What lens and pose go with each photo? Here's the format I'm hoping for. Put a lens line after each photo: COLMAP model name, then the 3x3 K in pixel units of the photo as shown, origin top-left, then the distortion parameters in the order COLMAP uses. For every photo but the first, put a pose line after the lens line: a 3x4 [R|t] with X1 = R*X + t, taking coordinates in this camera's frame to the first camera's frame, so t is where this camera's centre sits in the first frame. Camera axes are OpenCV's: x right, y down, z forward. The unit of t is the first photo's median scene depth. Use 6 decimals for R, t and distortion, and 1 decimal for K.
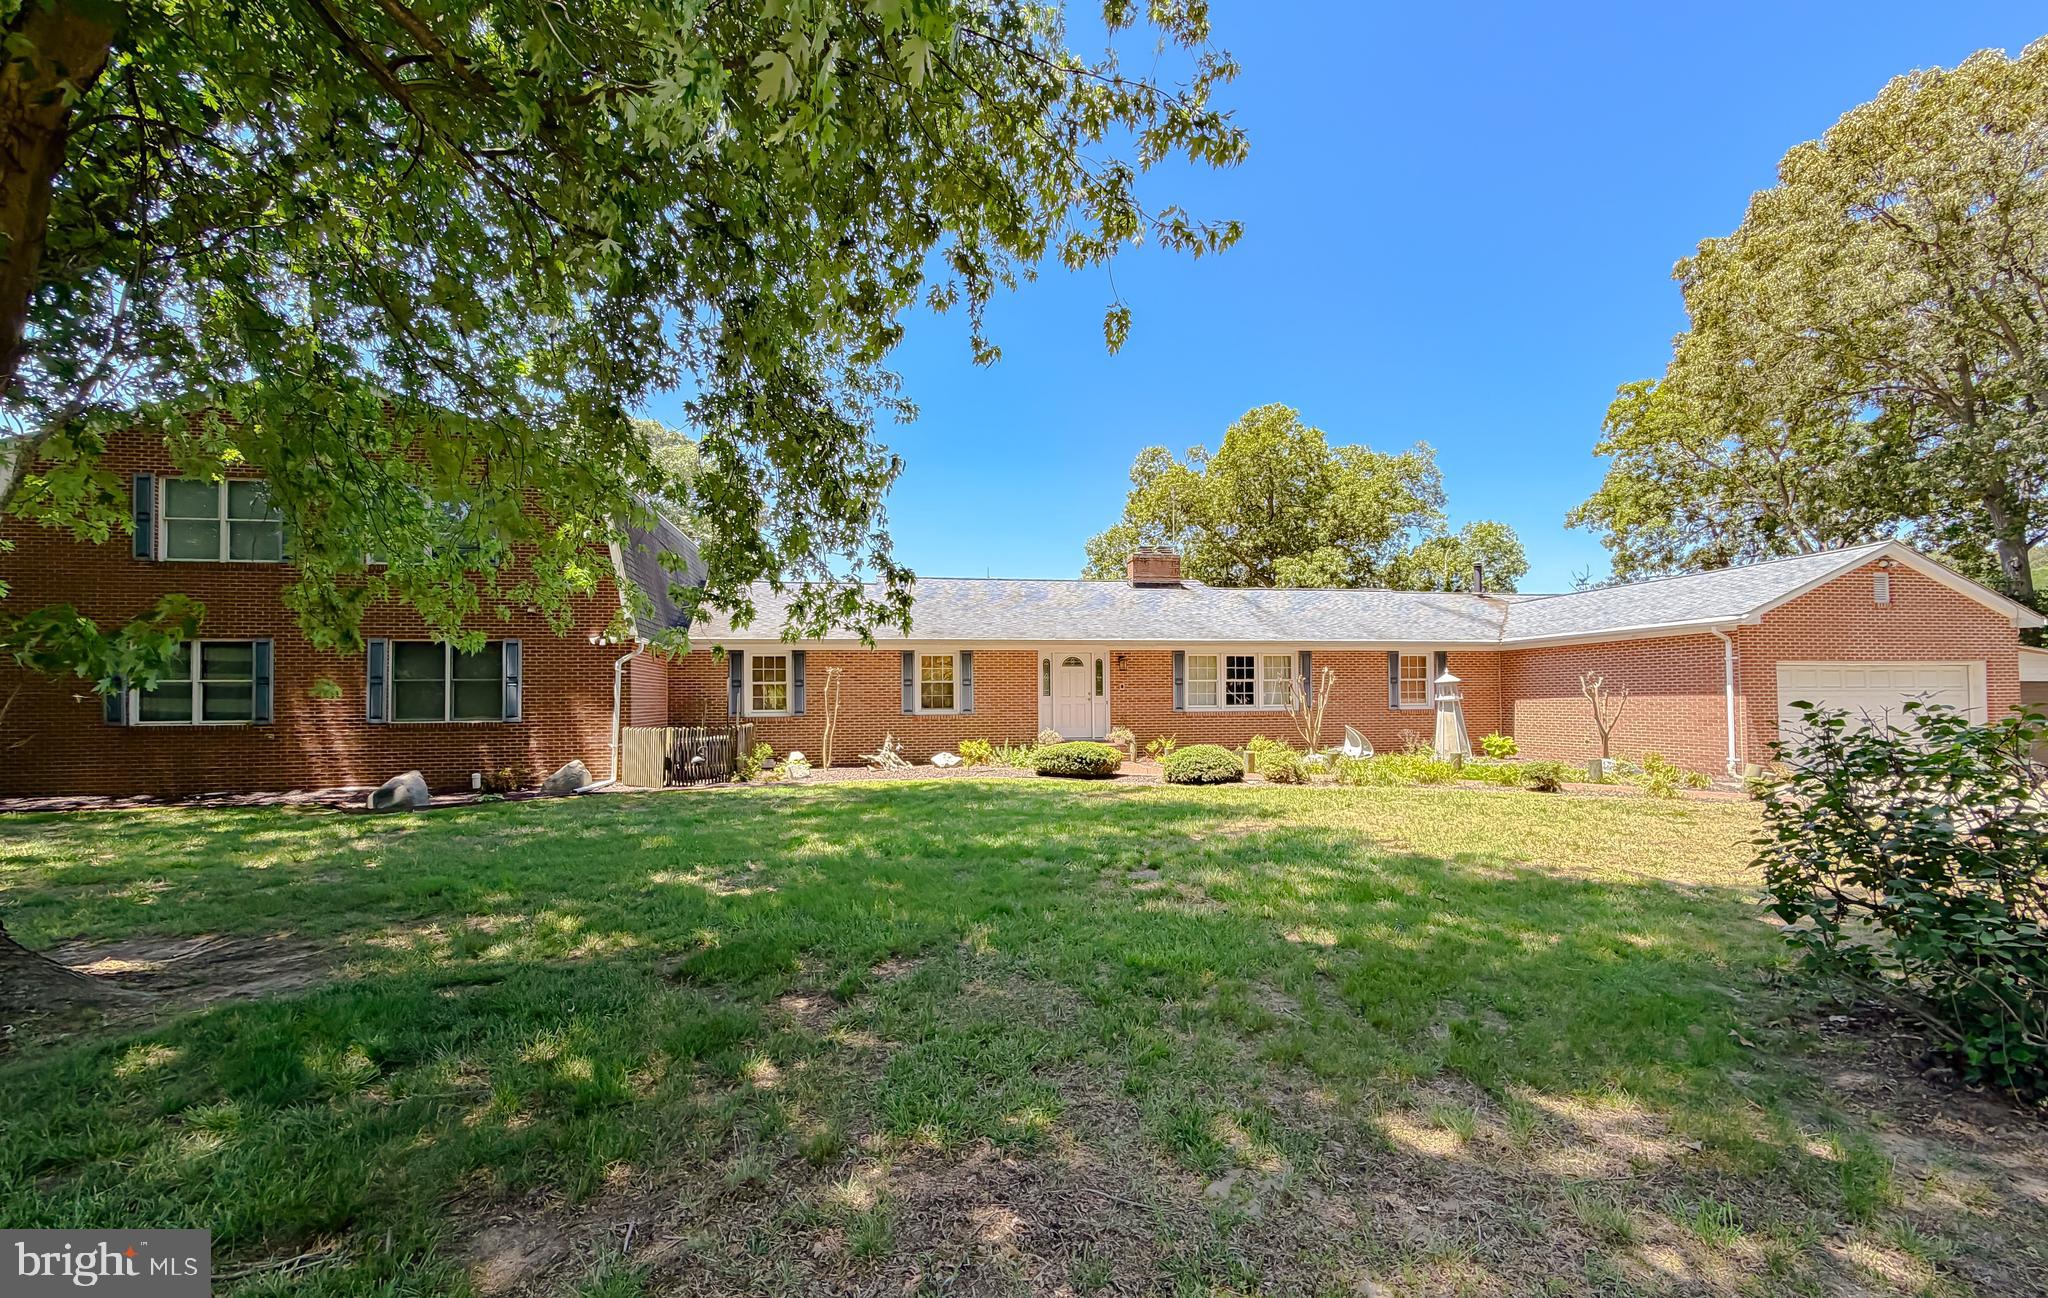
lens RADIAL K [[838.9, 0, 1027.1], [0, 838.9, 689.9], [0, 0, 1]] dist [-0.001097, -0.000226]
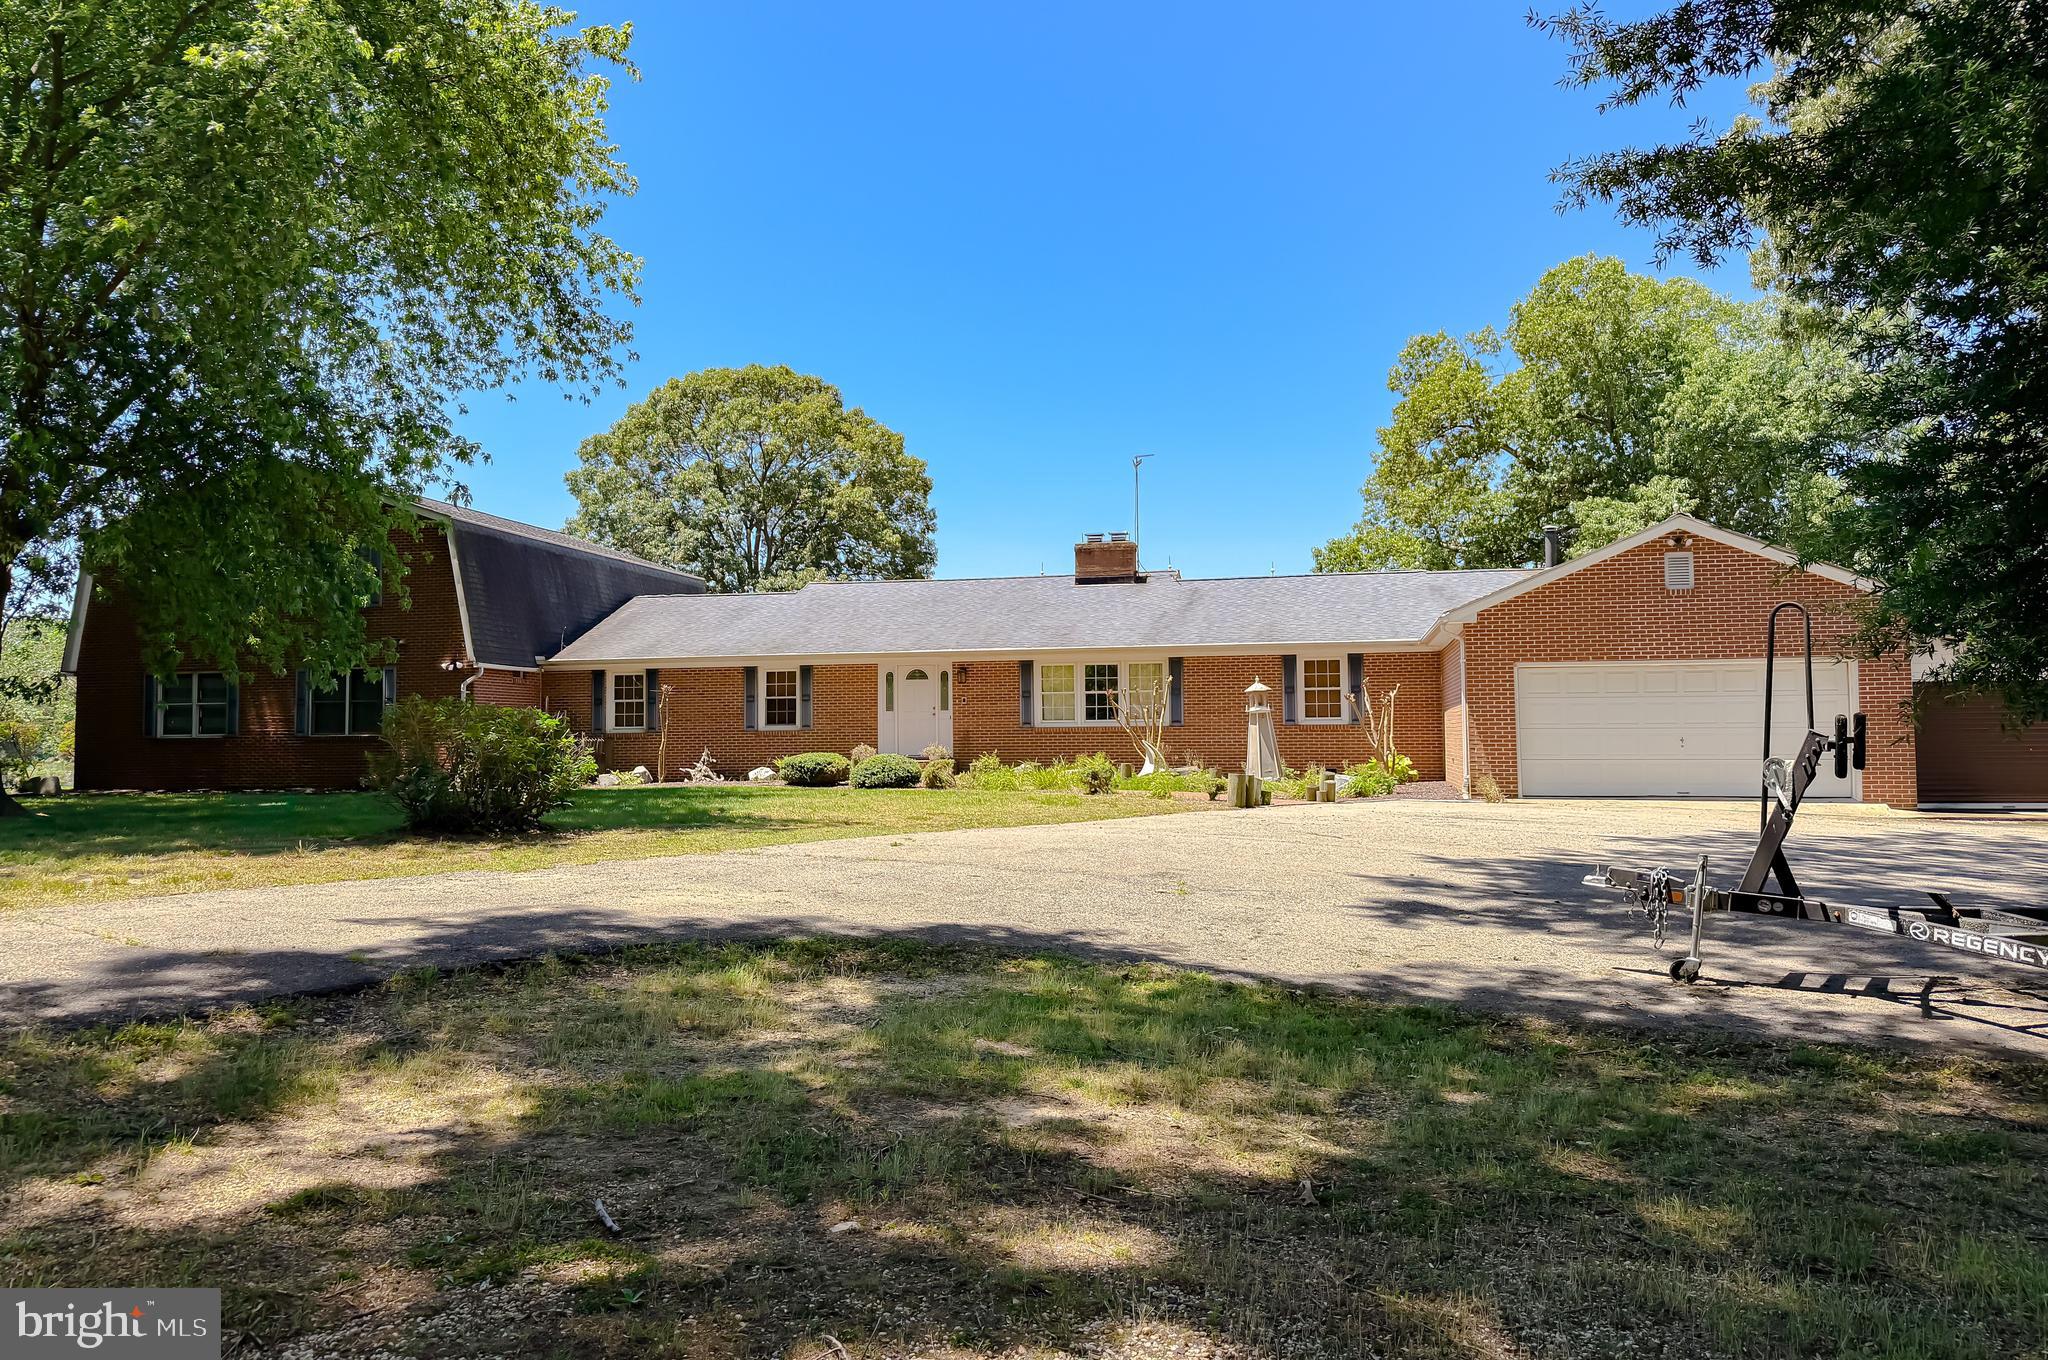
lens RADIAL K [[1422.9, 0, 1024.0], [0, 1422.9, 680.0], [0, 0, 1]] dist [0.142491, -0.259694]
pose [[0.928371, -0.015535, -0.371331, 0.823766], [0.007289, 0.999695, -0.023599, 0.012089], [0.371584, 0.019202, 0.928201, -0.480642]]
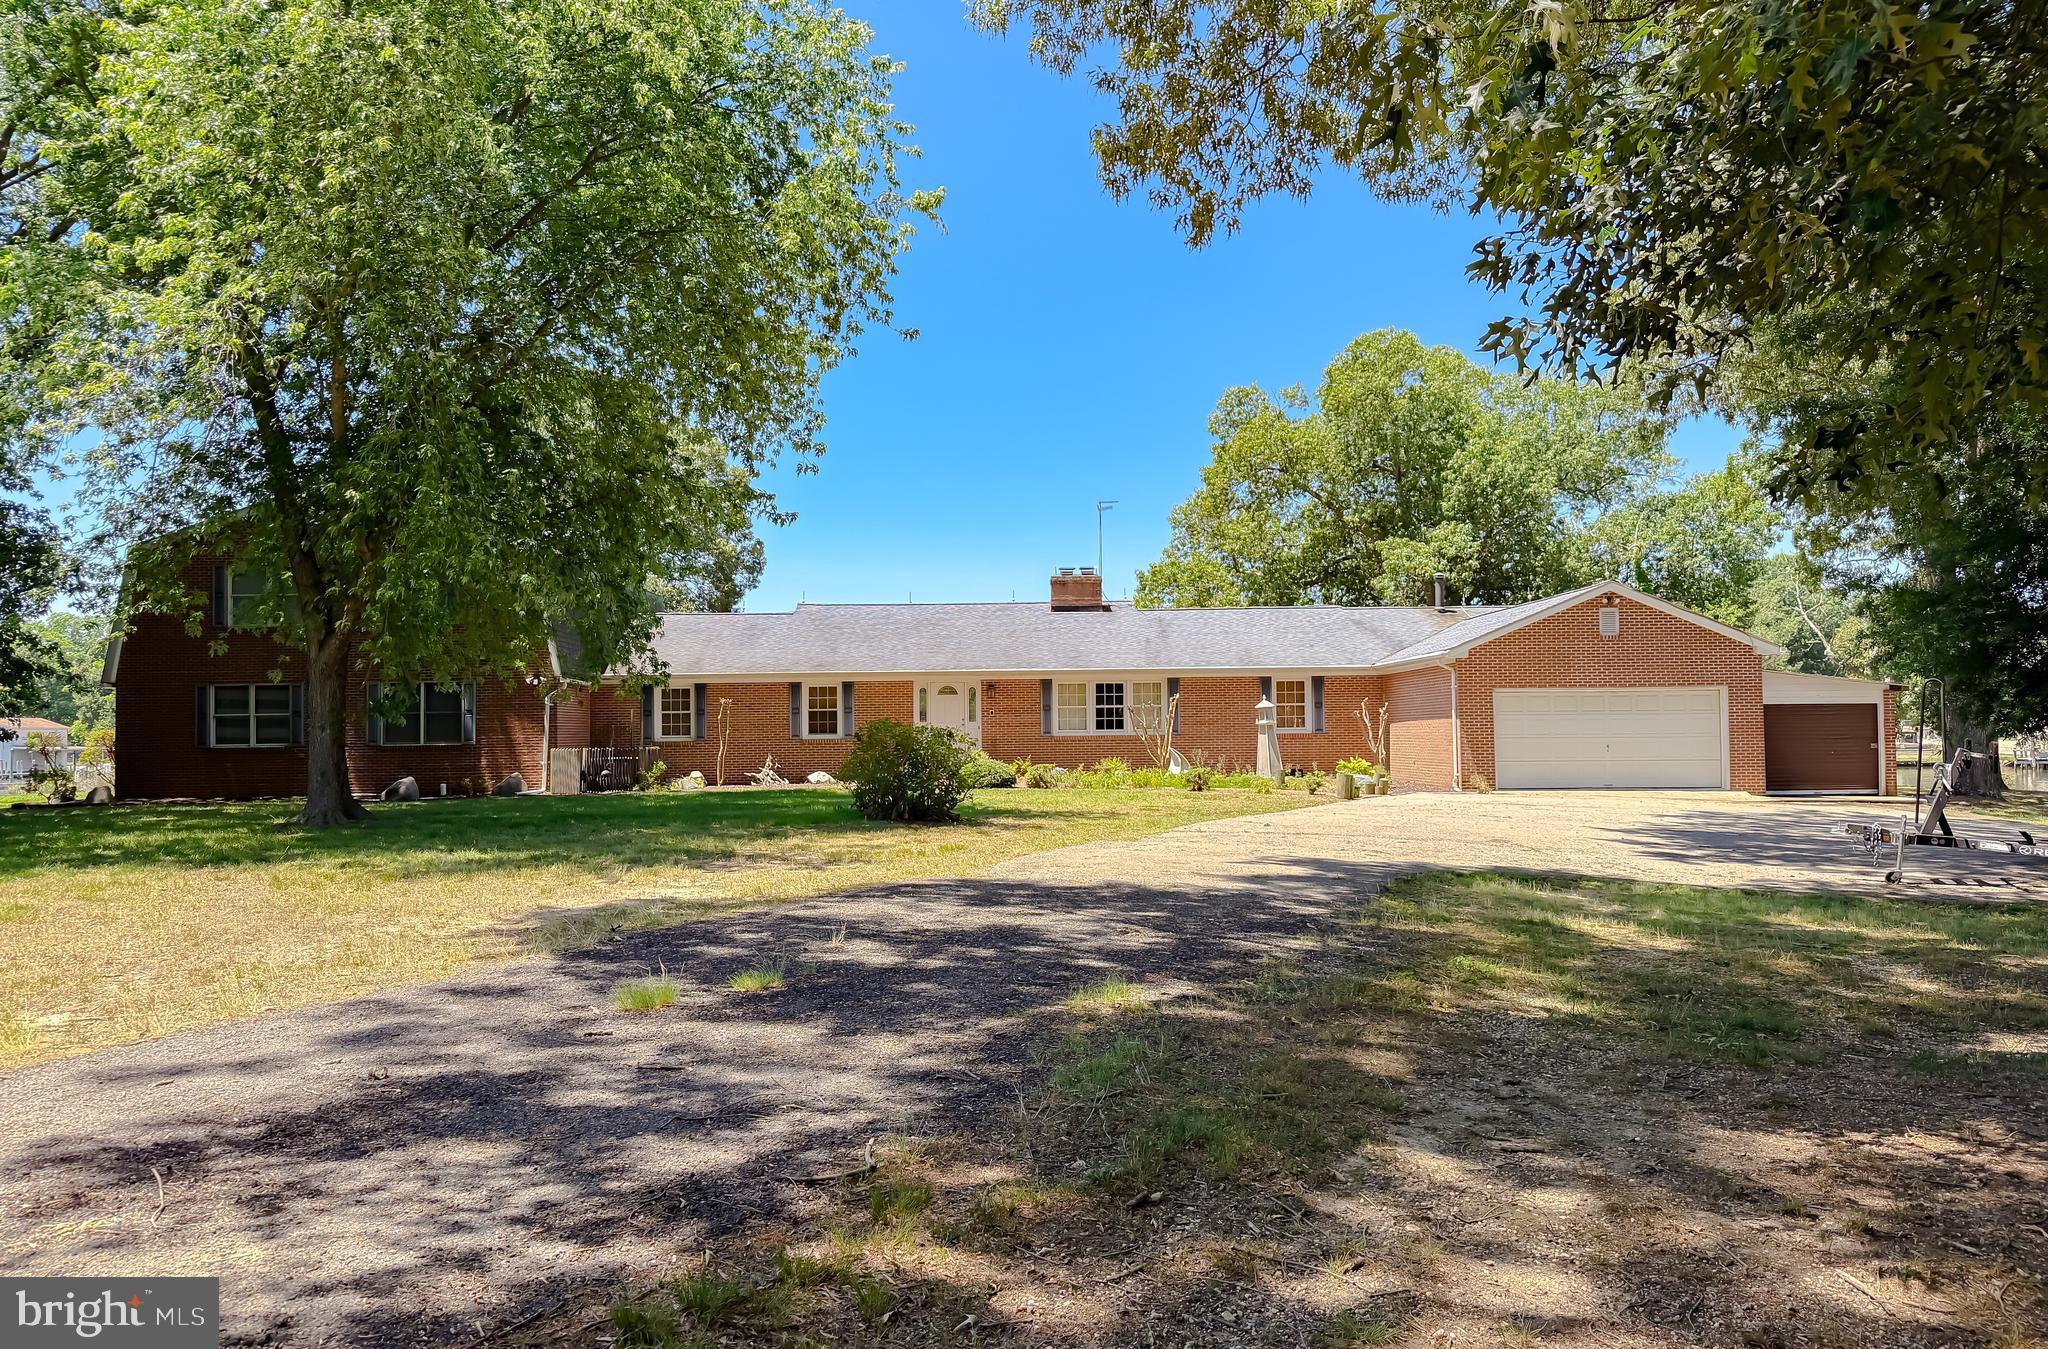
lens RADIAL K [[1442.2, 0, 1029.1], [0, 1442.2, 705.1], [0, 0, 1]] dist [0.128284, -0.169531]
pose [[0.988307, -0.006567, -0.152335, 0.480517], [0.005849, 0.999970, -0.005160, -0.004556], [0.152364, 0.004209, 0.988315, -0.904247]]
